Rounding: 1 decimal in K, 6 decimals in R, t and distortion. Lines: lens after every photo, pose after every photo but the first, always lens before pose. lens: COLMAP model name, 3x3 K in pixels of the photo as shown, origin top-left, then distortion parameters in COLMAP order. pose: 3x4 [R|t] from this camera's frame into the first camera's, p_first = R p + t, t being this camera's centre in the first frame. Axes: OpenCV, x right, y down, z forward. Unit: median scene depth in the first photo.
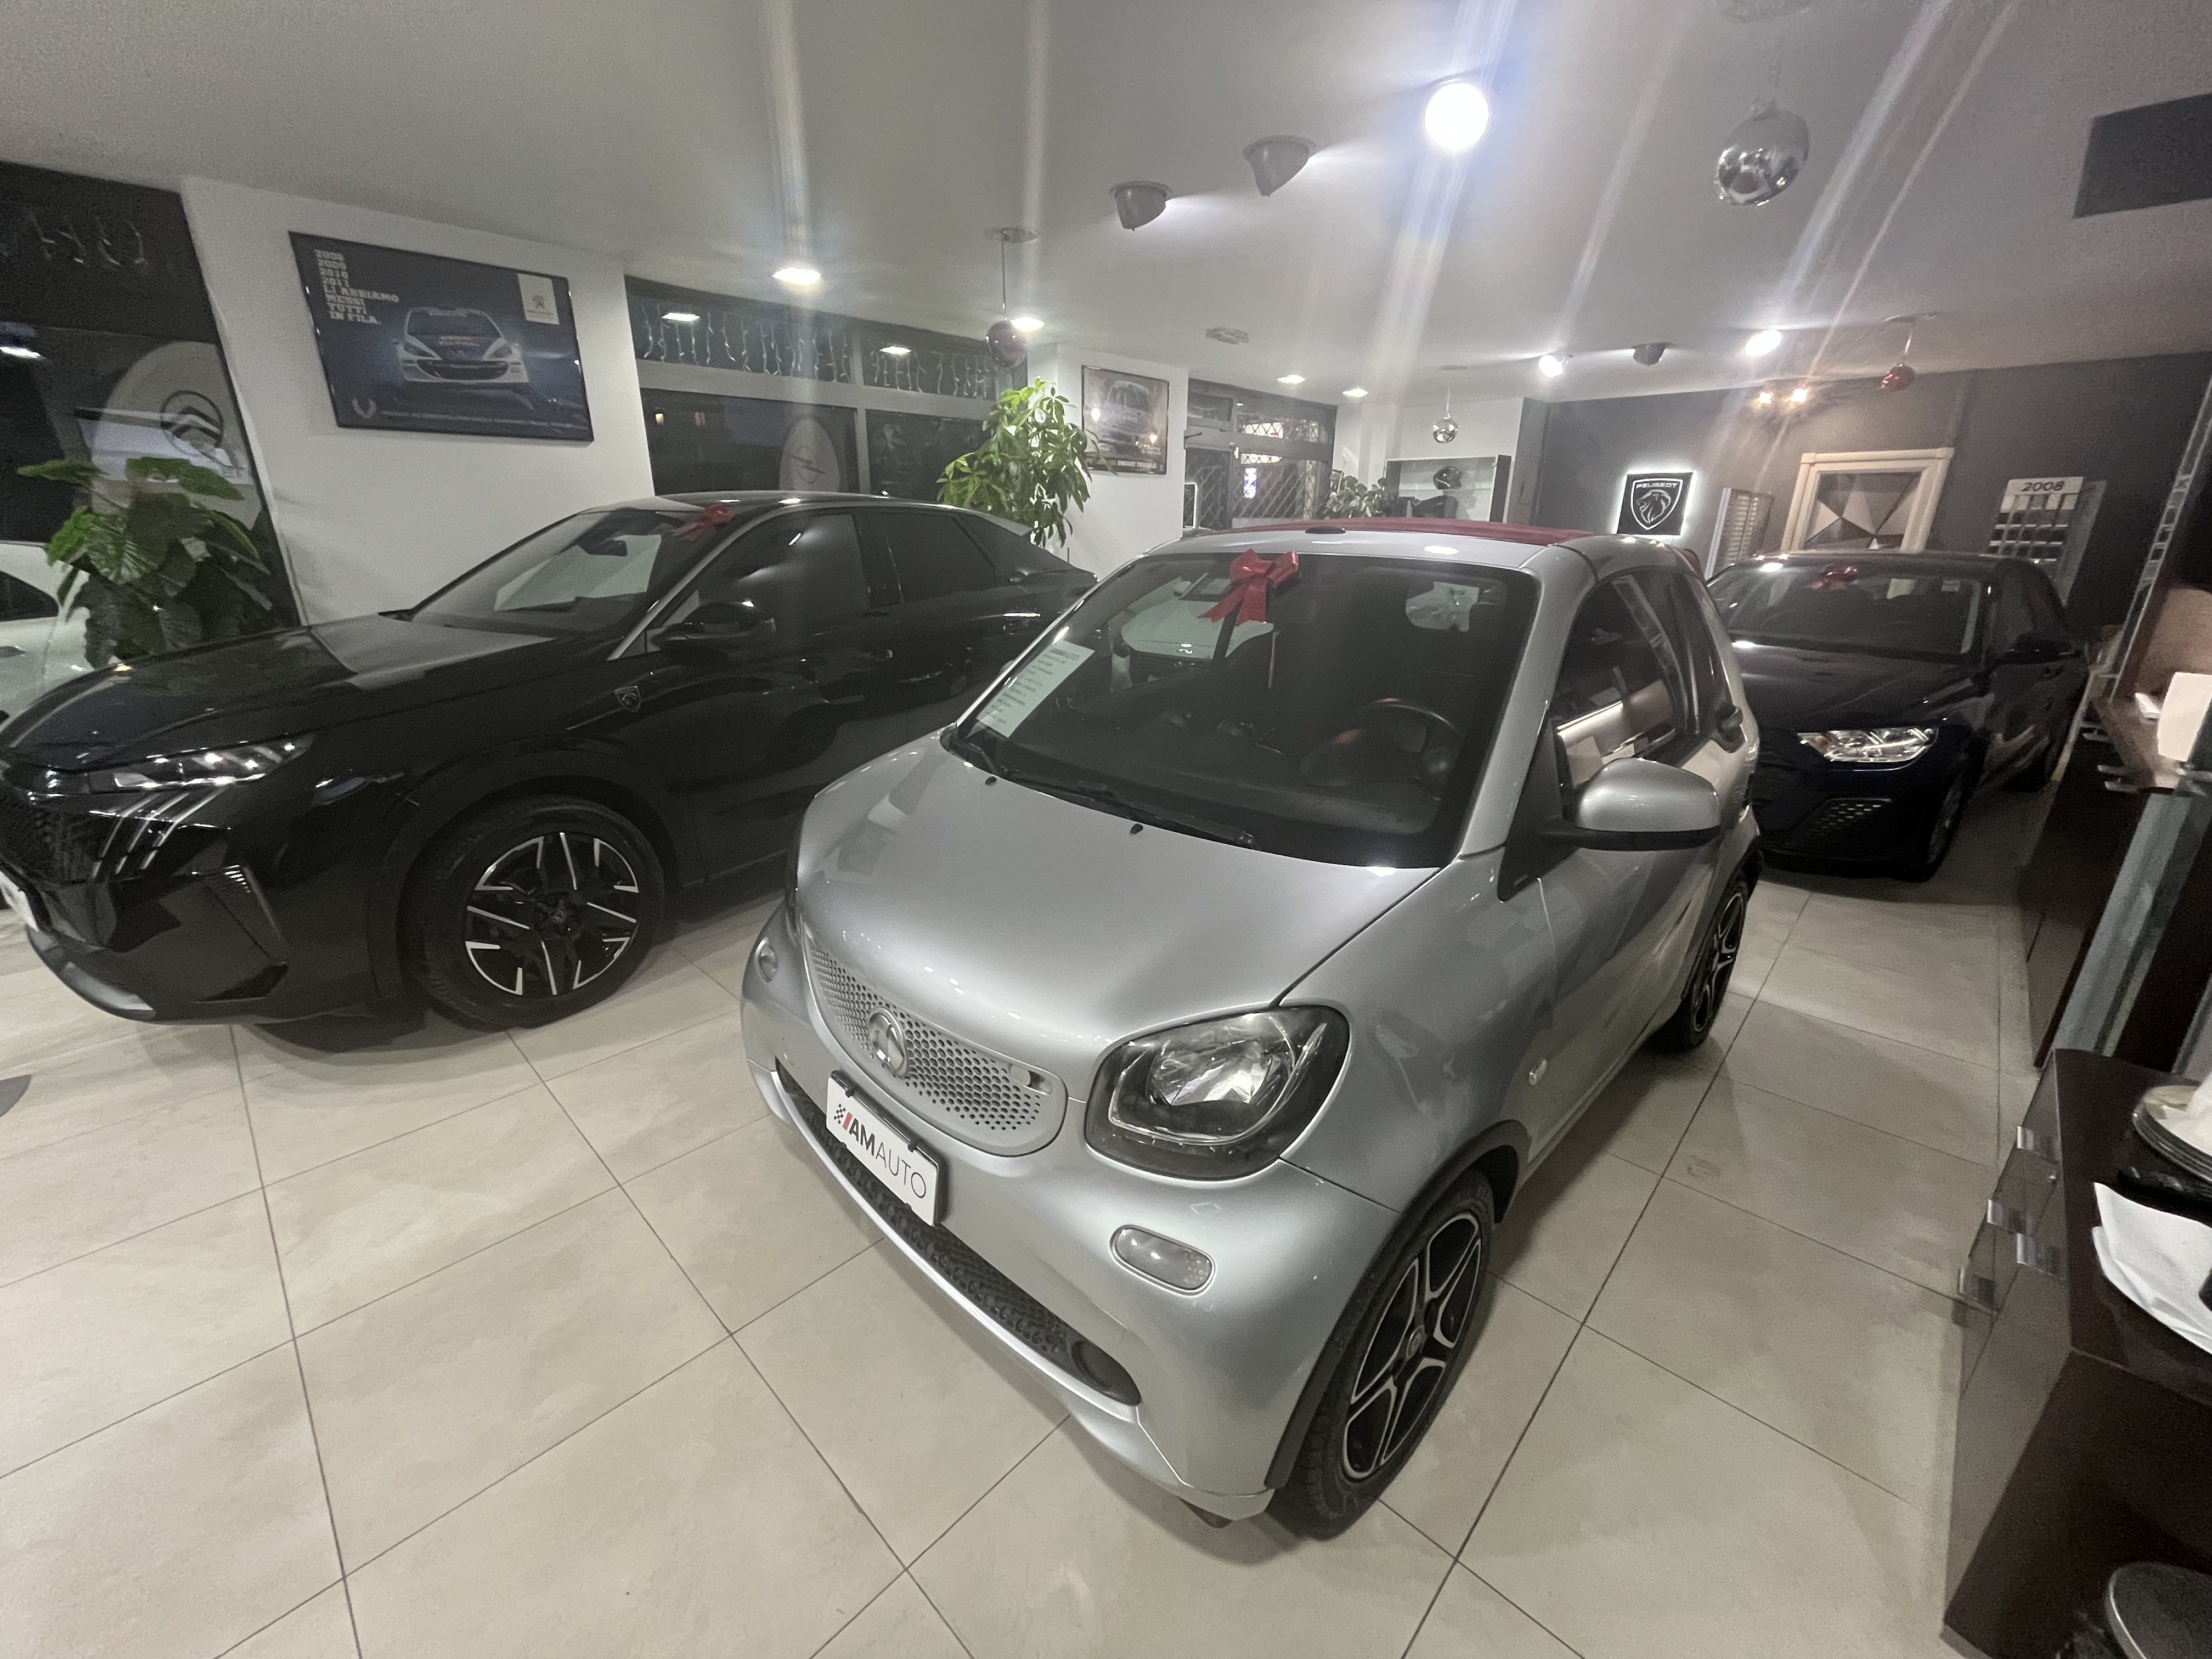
lens RADIAL K [[894.2, 0, 1106.0], [0, 894.2, 829.5], [0, 0, 1]] dist [-0.001071, -0.000563]
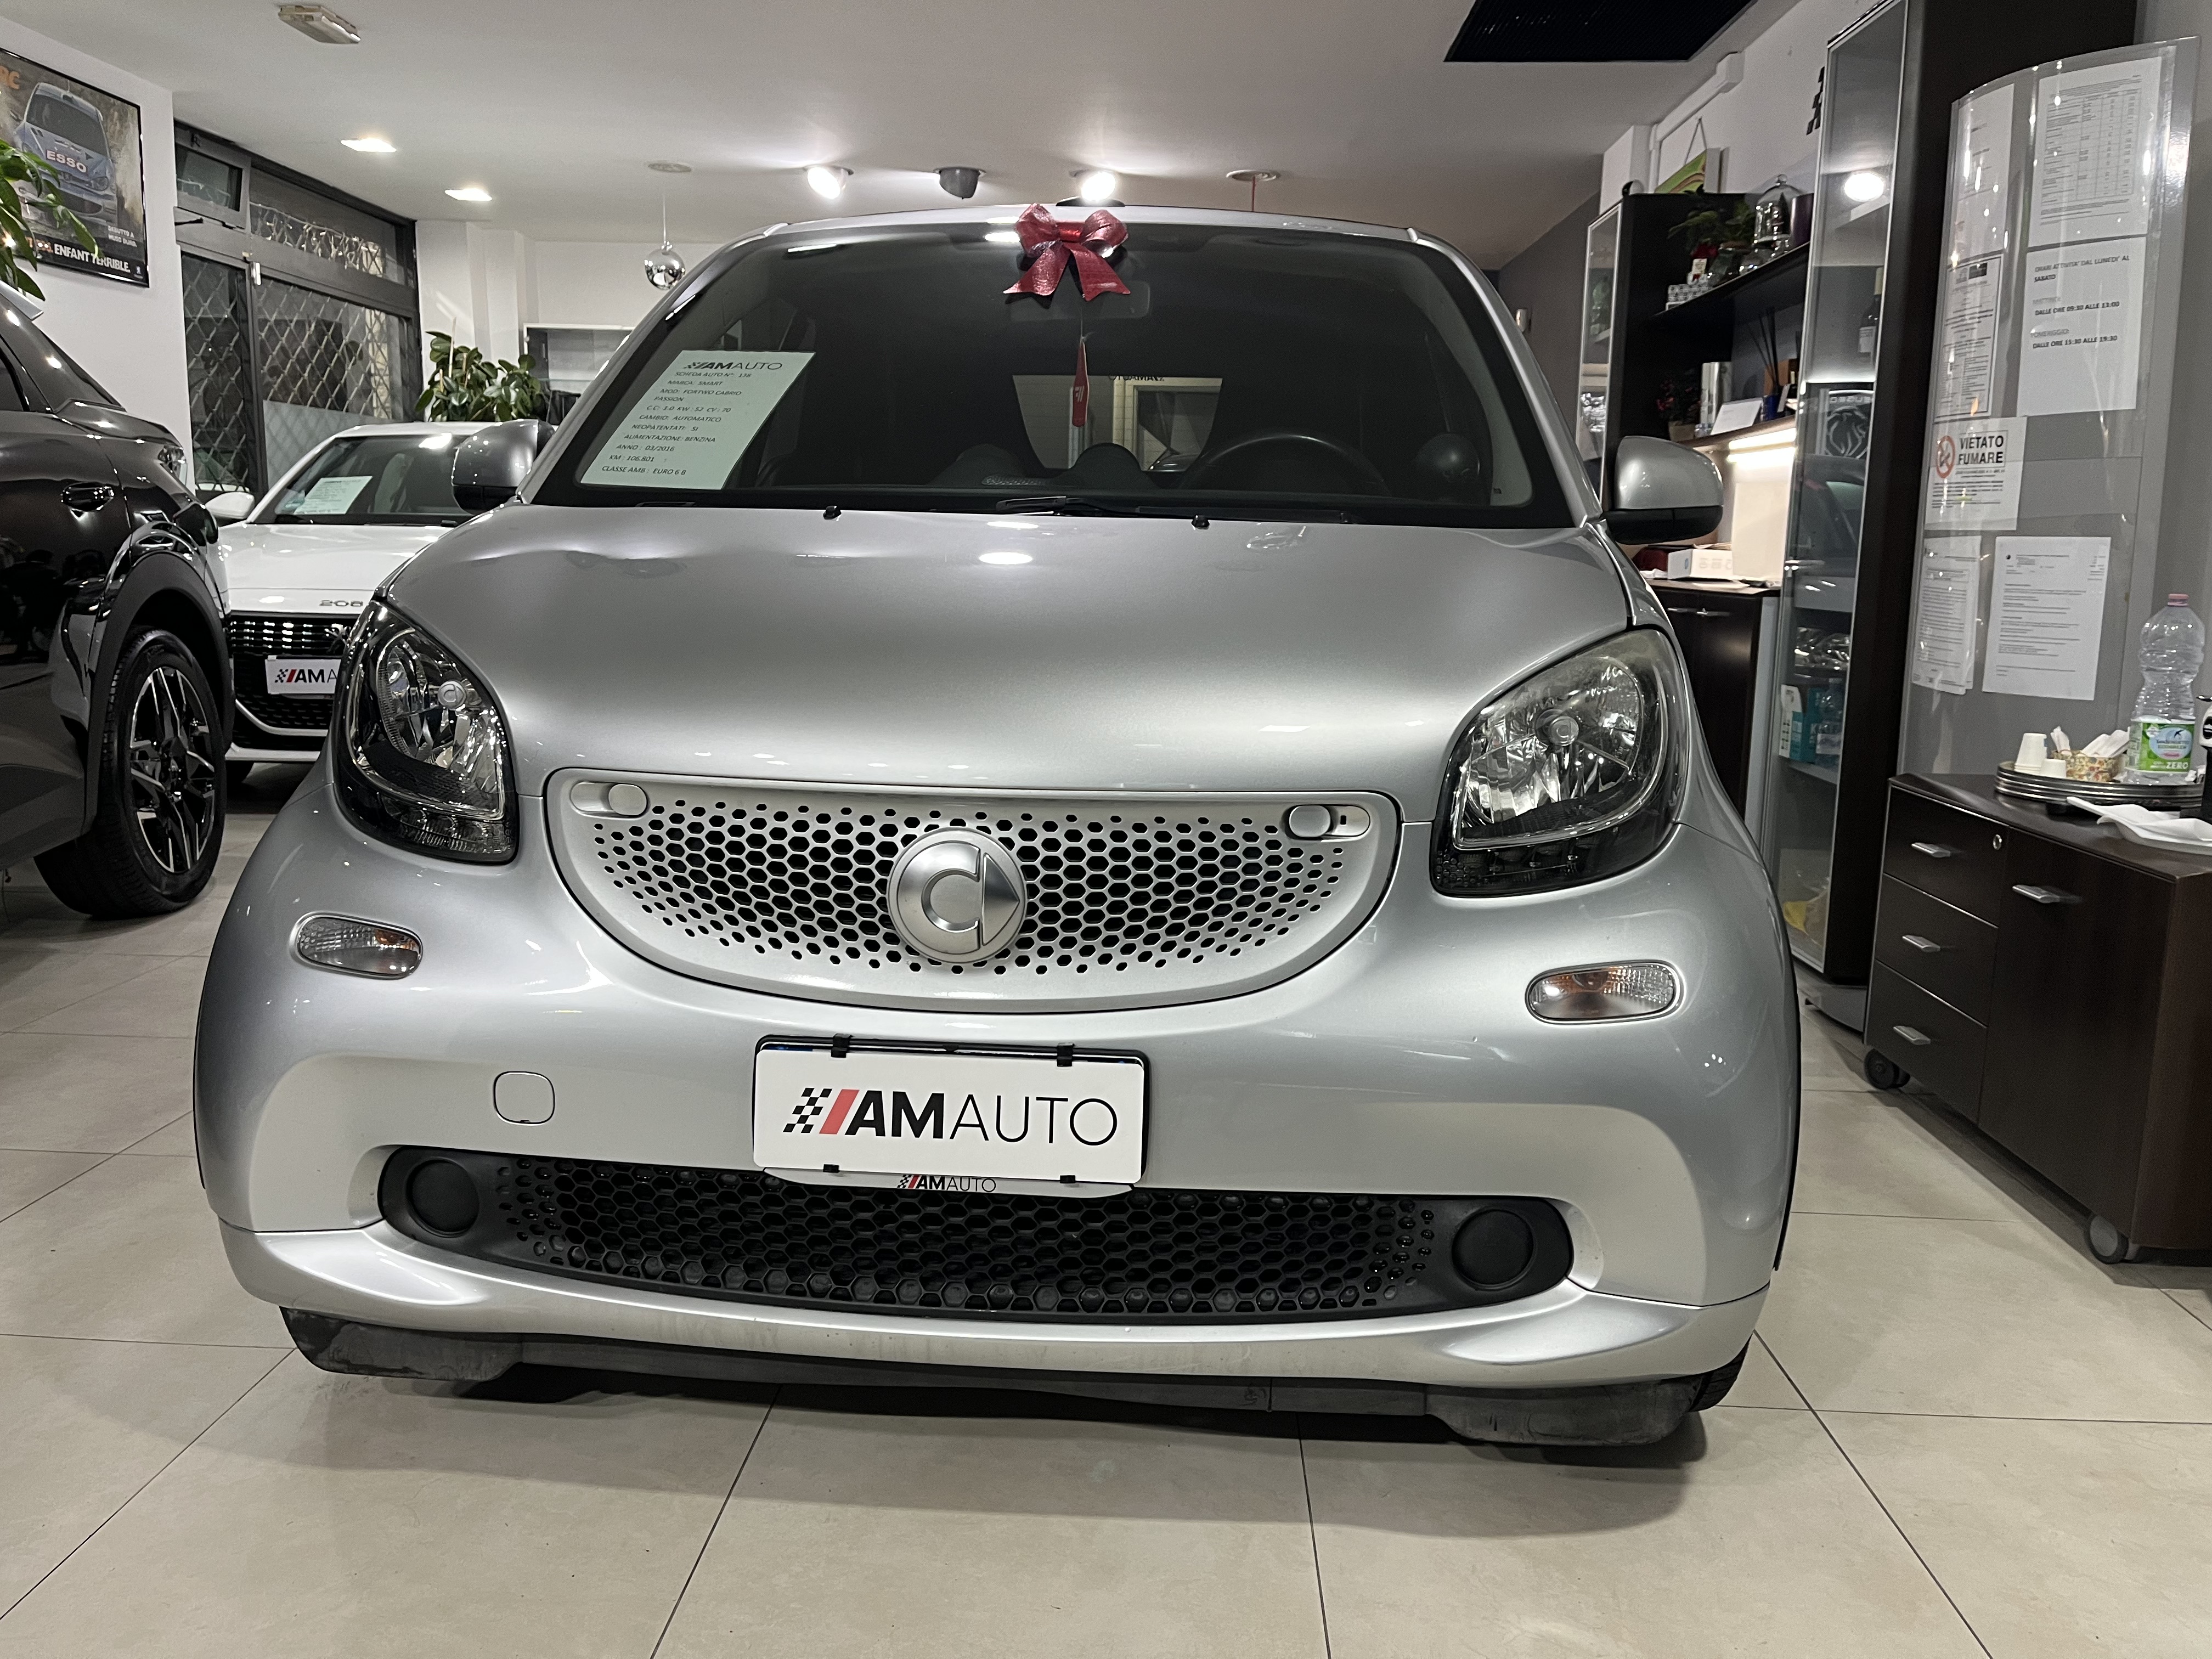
lens RADIAL K [[1681.7, 0, 1106.0], [0, 1681.7, 829.5], [0, 0, 1]] dist [0.107758, -0.164989]
pose [[0.748444, -0.101531, 0.655380, -0.179529], [0.201114, 0.976425, -0.078405, 0.063689], [-0.631969, 0.190488, 0.751219, 0.038587]]
